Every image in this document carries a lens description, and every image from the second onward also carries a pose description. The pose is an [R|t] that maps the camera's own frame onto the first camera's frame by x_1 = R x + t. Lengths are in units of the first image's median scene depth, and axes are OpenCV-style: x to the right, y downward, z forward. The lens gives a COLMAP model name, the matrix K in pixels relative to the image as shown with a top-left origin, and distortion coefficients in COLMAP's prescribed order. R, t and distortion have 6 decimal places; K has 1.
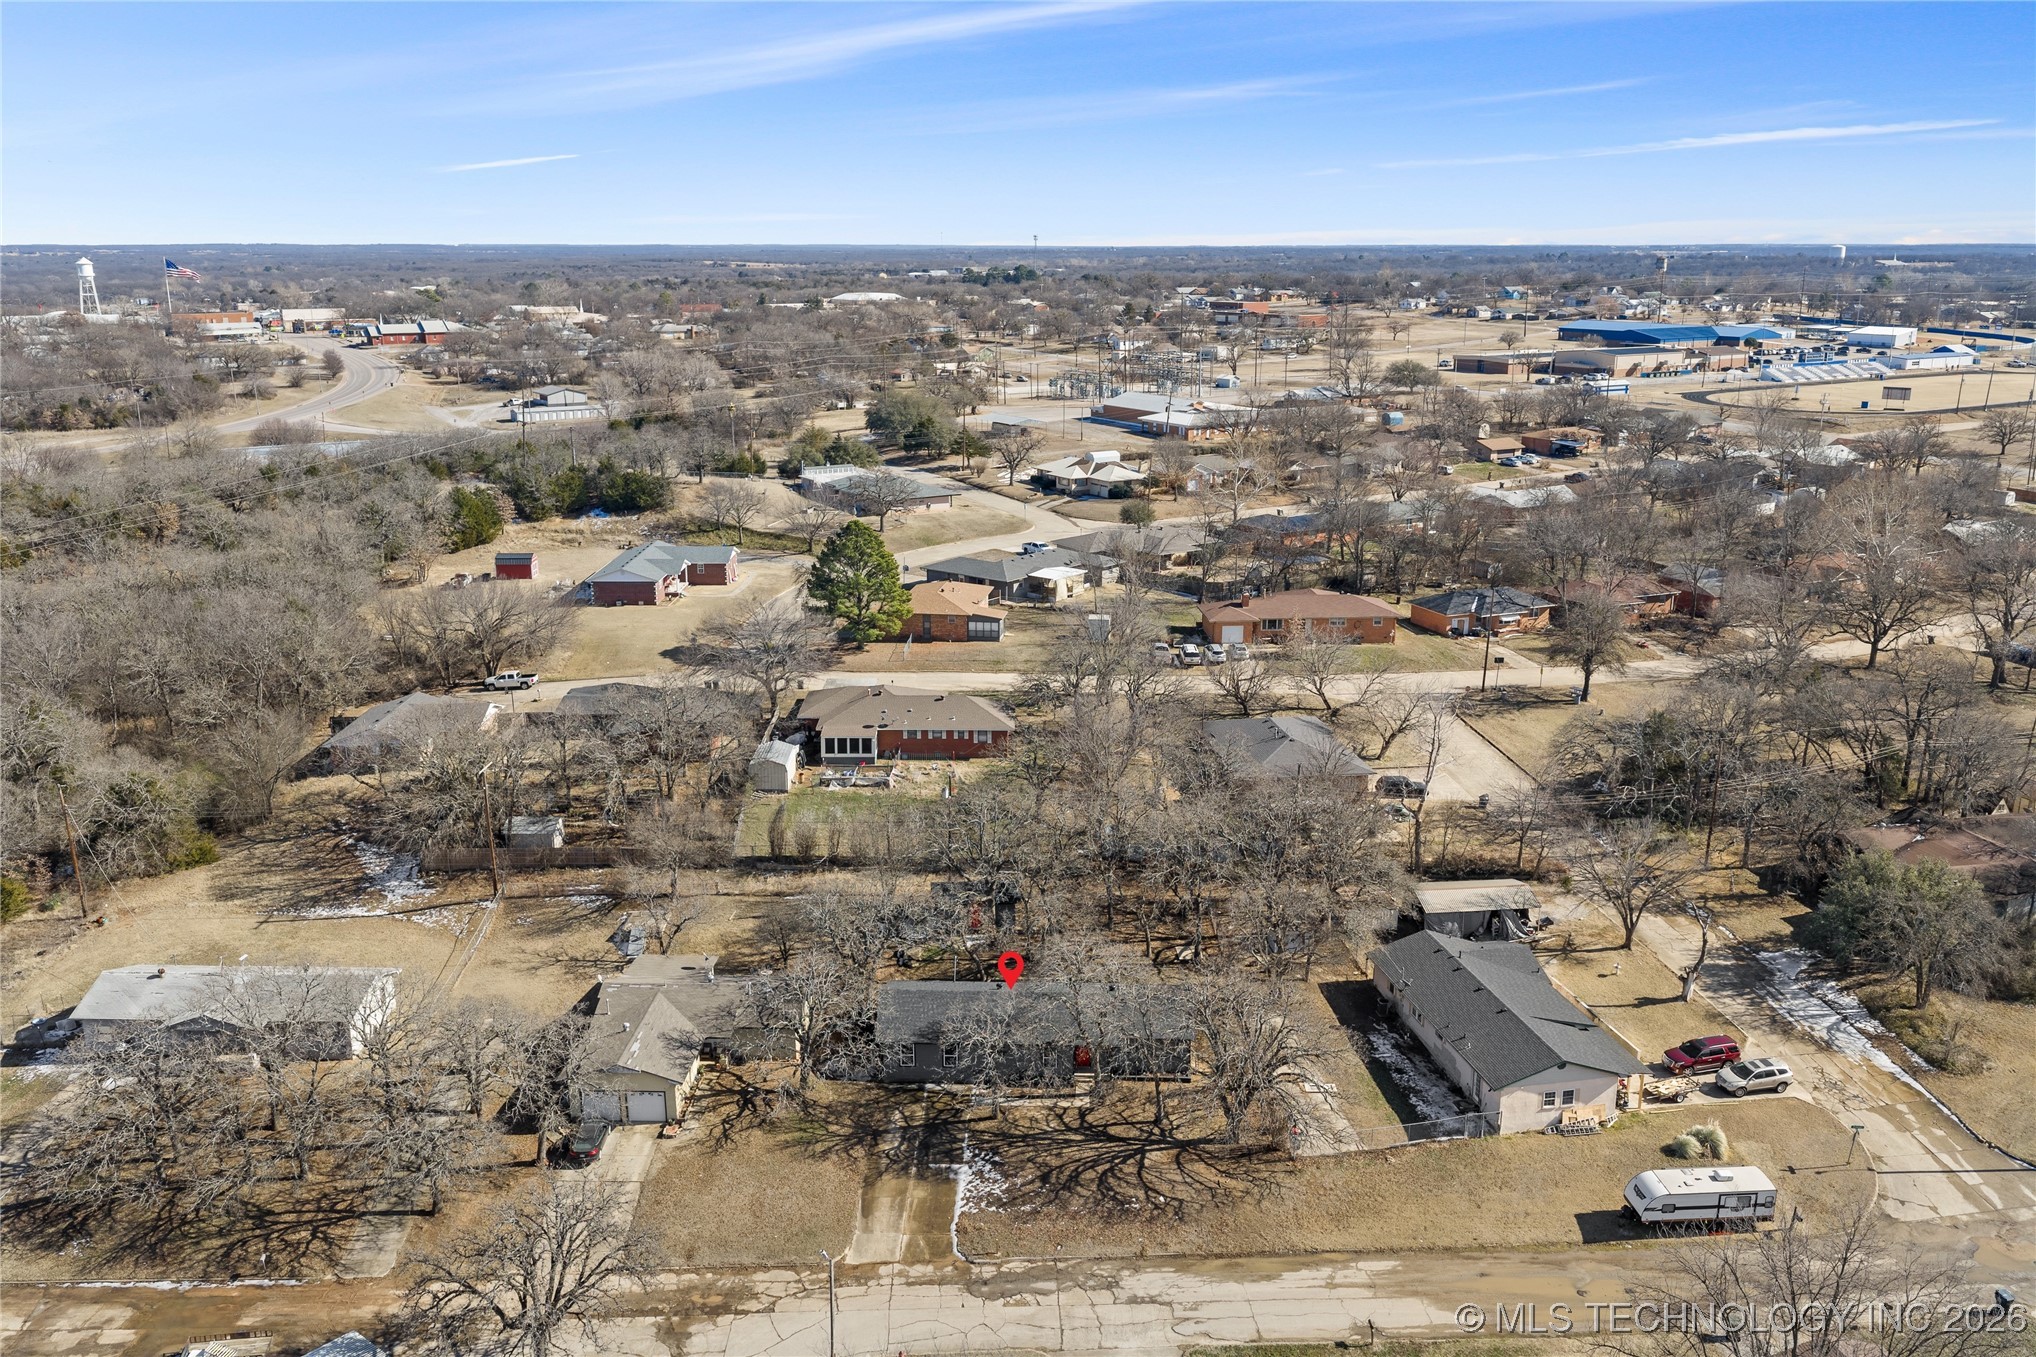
lens RADIAL K [[1689.0, 0, 1019.5], [0, 1689.0, 650.3], [0, 0, 1]] dist [0.029753, -0.065750]
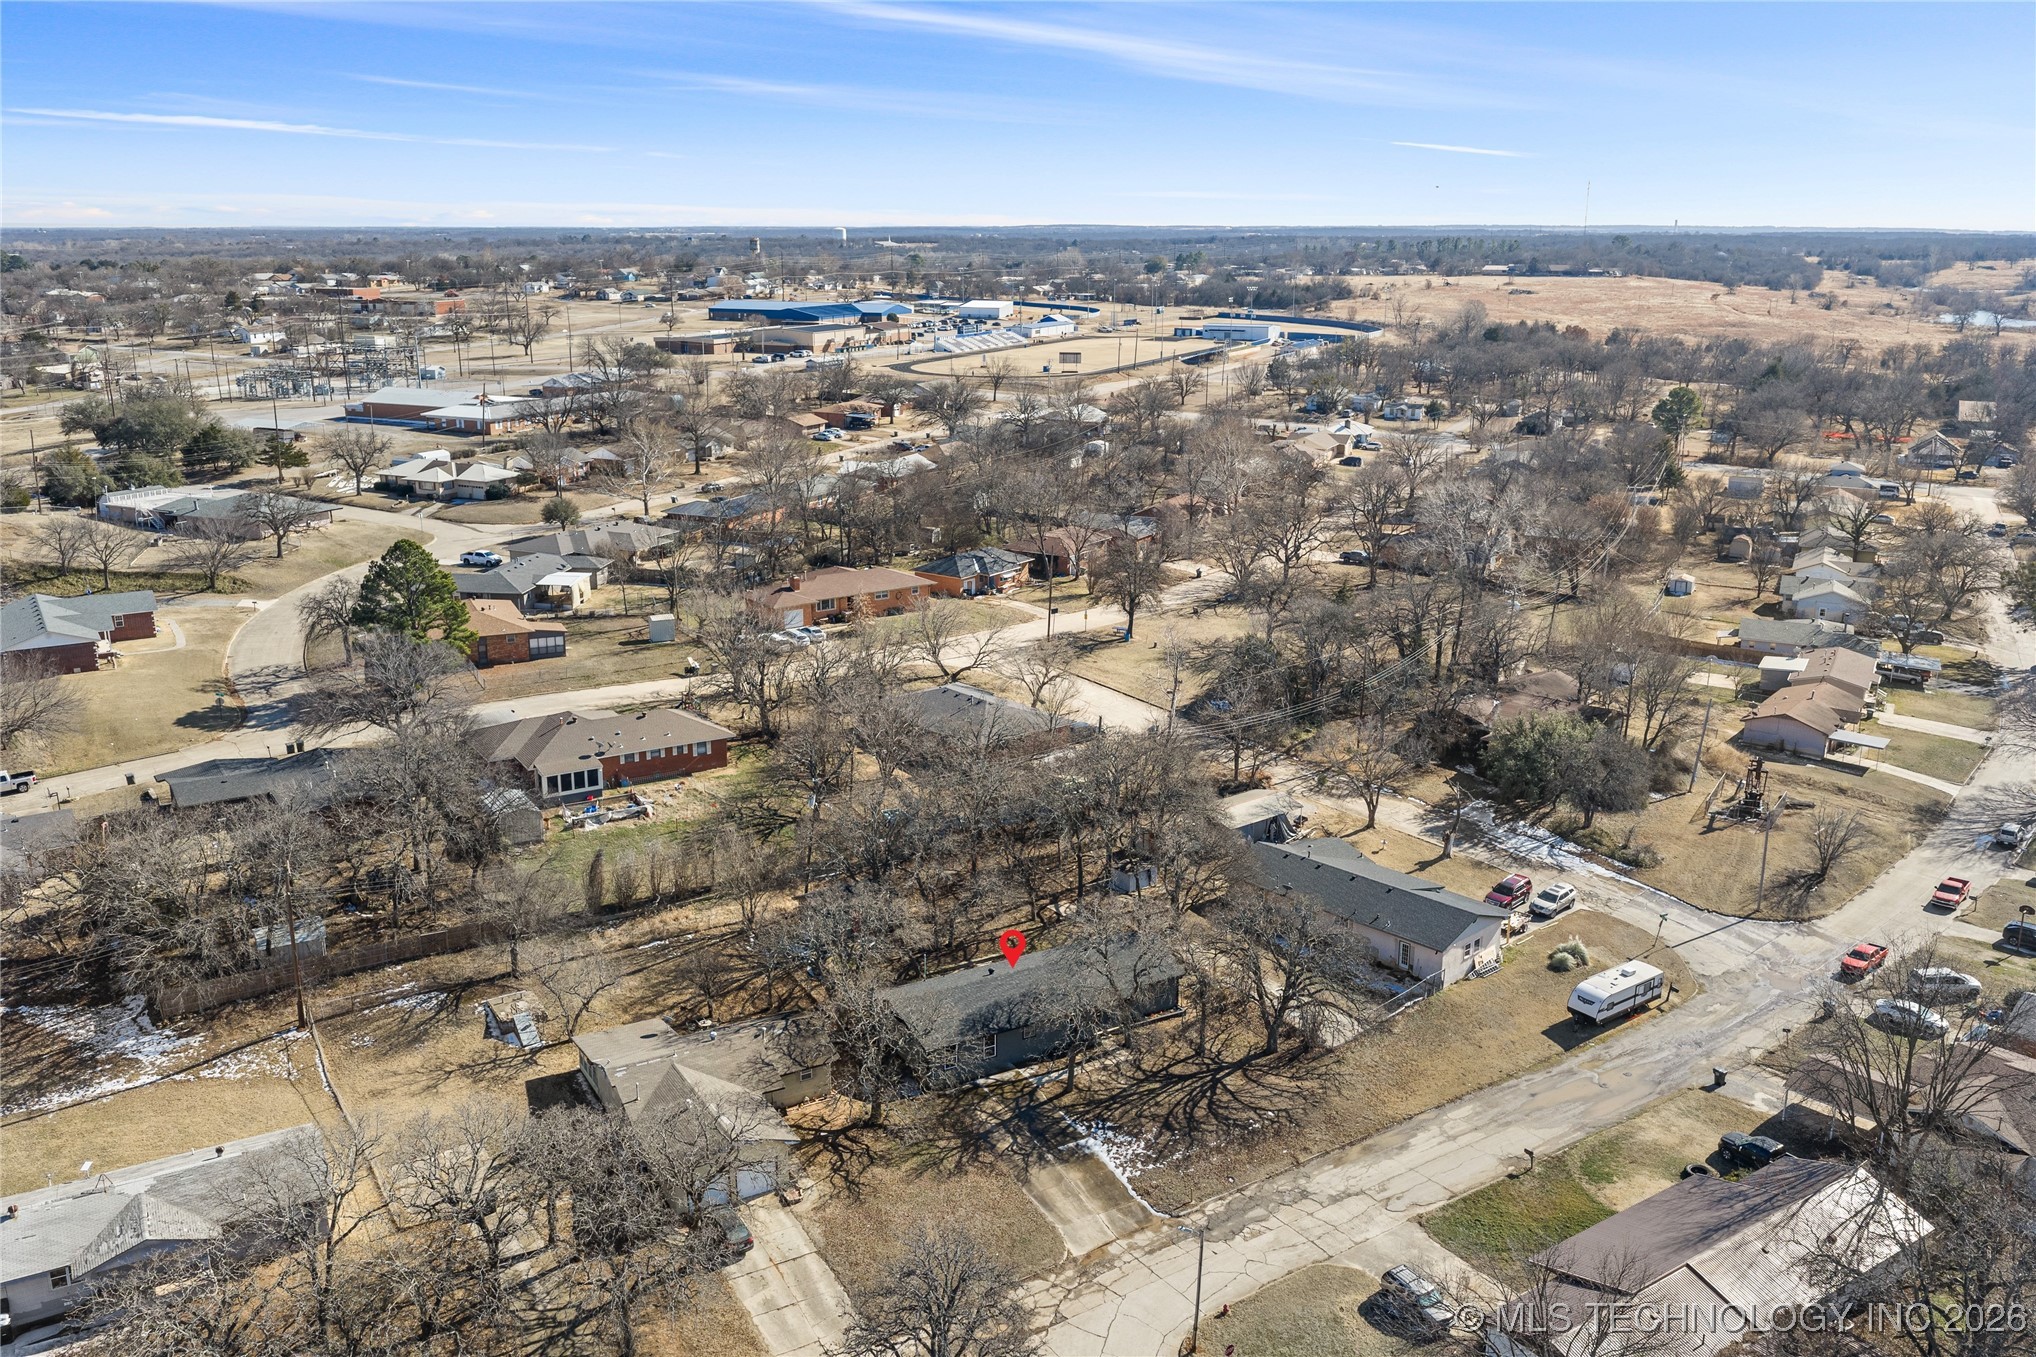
lens RADIAL K [[1700.8, 0, 1019.4], [0, 1700.8, 676.2], [0, 0, 1]] dist [0.011132, -0.009382]
pose [[0.842851, -0.136117, 0.520648, -0.366335], [0.124240, 0.990565, 0.057845, -0.022044], [-0.523609, 0.015930, 0.851810, 0.098316]]
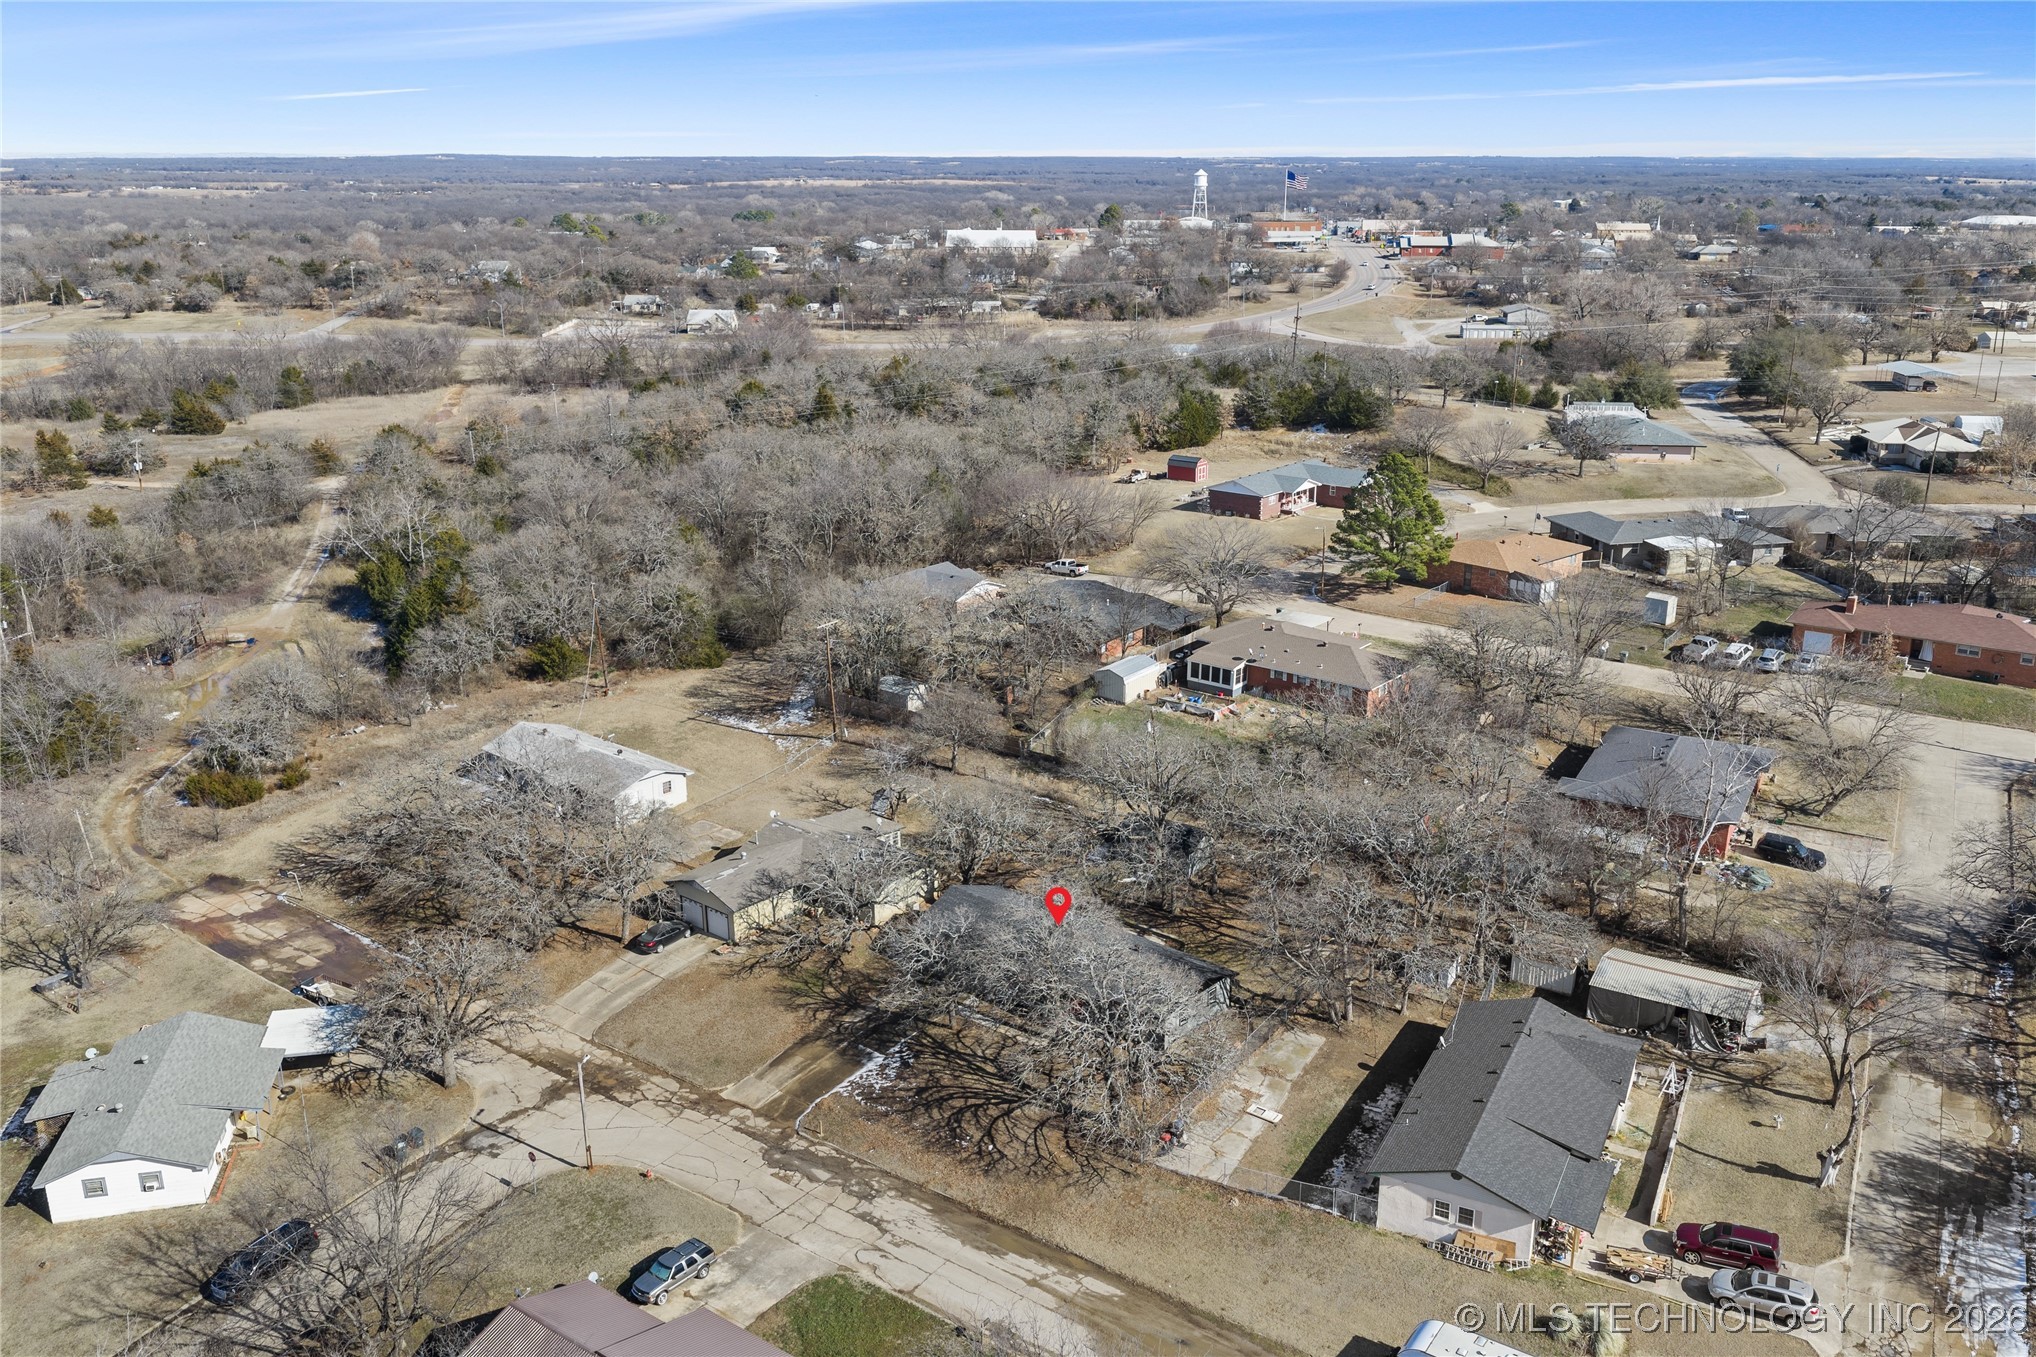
lens RADIAL K [[1689.0, 0, 1019.5], [0, 1689.0, 650.3], [0, 0, 1]] dist [0.029753, -0.065750]
pose [[0.781427, 0.175187, -0.598900, 0.402984], [-0.146106, 0.984469, 0.097337, -0.037223], [0.606651, 0.011441, 0.794886, 0.142315]]
